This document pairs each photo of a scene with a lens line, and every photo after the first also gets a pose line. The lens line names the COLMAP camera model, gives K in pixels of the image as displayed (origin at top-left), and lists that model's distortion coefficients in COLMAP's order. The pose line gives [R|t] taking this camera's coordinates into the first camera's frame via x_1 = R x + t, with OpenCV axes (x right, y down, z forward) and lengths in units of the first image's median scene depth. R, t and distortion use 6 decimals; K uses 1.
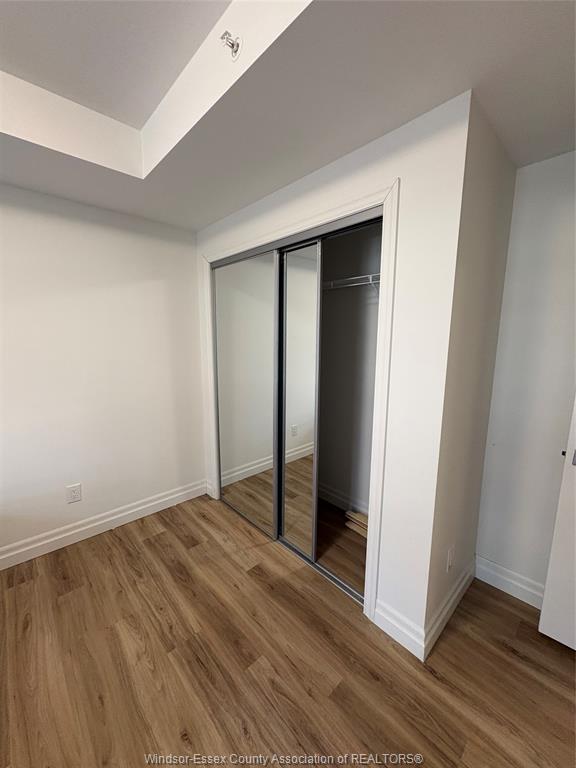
lens RADIAL K [[307.8, 0, 289.1], [0, 307.8, 381.9], [0, 0, 1]] dist [-0.001850, 0.000184]
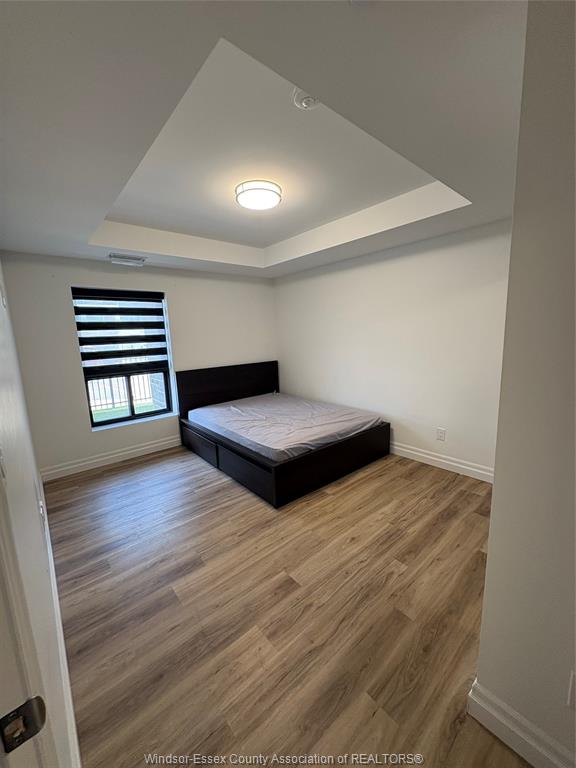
lens RADIAL K [[307.8, 0, 288.4], [0, 307.8, 383.9], [0, 0, 1]] dist [-0.001850, 0.000184]
pose [[-0.038645, 0.163035, -0.985863, 1.051943], [-0.125451, 0.978003, 0.166653, -0.036929], [0.991347, 0.130117, -0.017342, 0.385526]]
